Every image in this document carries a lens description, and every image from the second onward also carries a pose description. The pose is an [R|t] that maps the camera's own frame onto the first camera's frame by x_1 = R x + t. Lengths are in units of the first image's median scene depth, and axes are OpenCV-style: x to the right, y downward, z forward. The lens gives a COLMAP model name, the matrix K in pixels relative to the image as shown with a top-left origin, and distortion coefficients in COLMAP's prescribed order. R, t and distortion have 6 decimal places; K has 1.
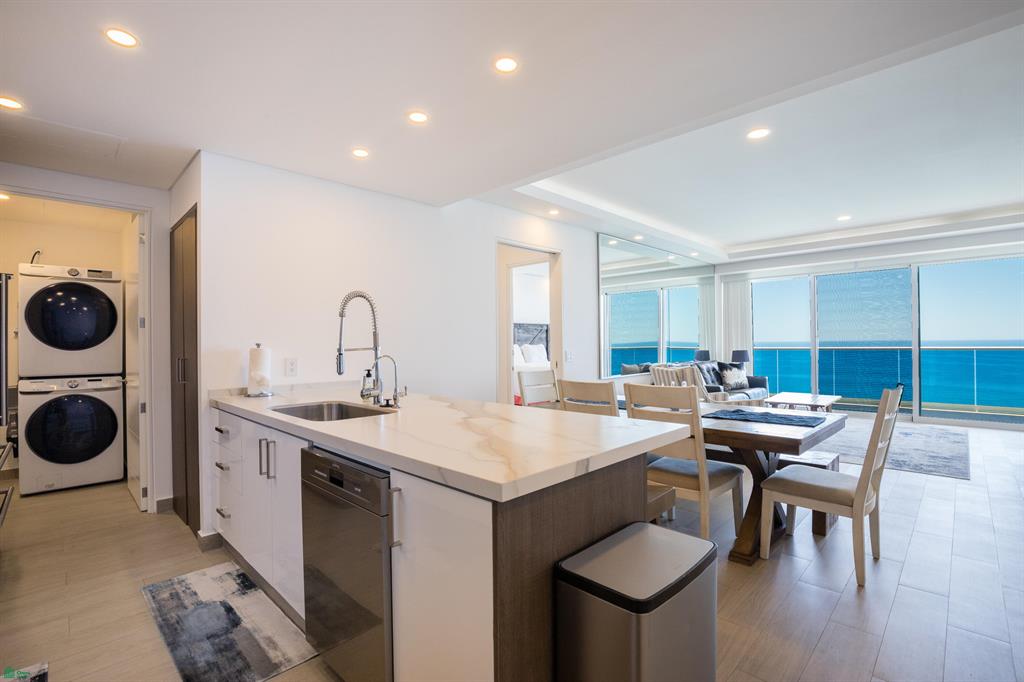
lens RADIAL K [[472.9, 0, 516.7], [0, 472.9, 344.4], [0, 0, 1]] dist [-0.026028, 0.003145]
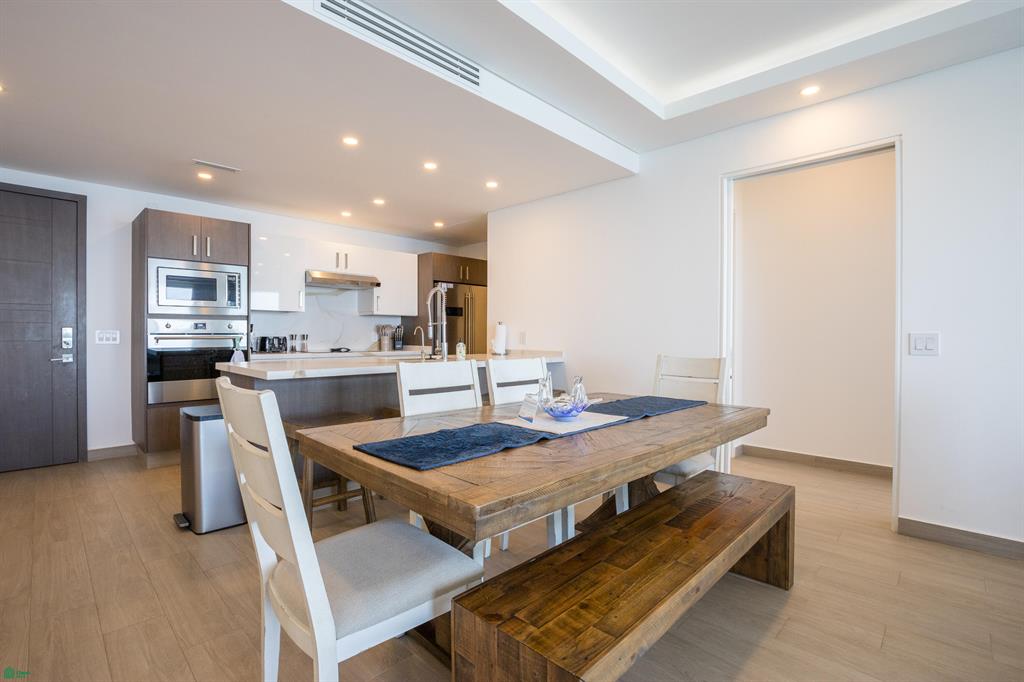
lens RADIAL K [[472.9, 0, 514.8], [0, 472.9, 339.8], [0, 0, 1]] dist [-0.026028, 0.003145]
pose [[-0.006530, 0.013074, -0.999893, 2.104435], [-0.005304, 0.999900, 0.013109, 0.071334], [0.999965, 0.005389, -0.006460, 2.095718]]
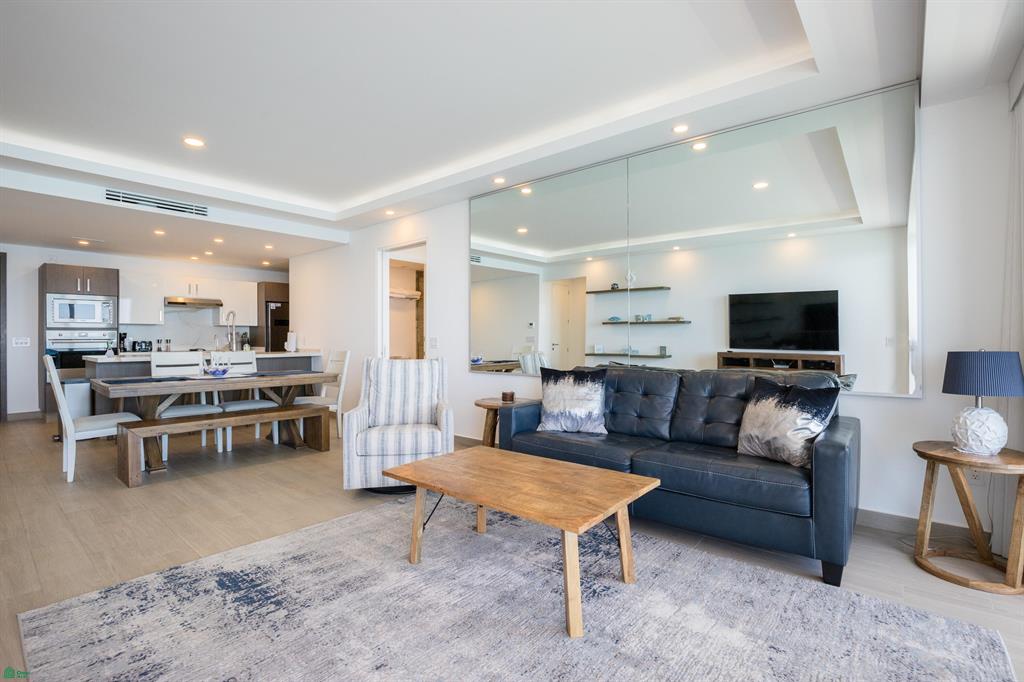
lens RADIAL K [[472.9, 0, 511.1], [0, 472.9, 337.0], [0, 0, 1]] dist [-0.026028, 0.003145]
pose [[0.061371, 0.000211, -0.998115, 3.918383], [0.001208, 0.999999, 0.000286, 0.061168], [0.998114, -0.001224, 0.061371, 3.937761]]
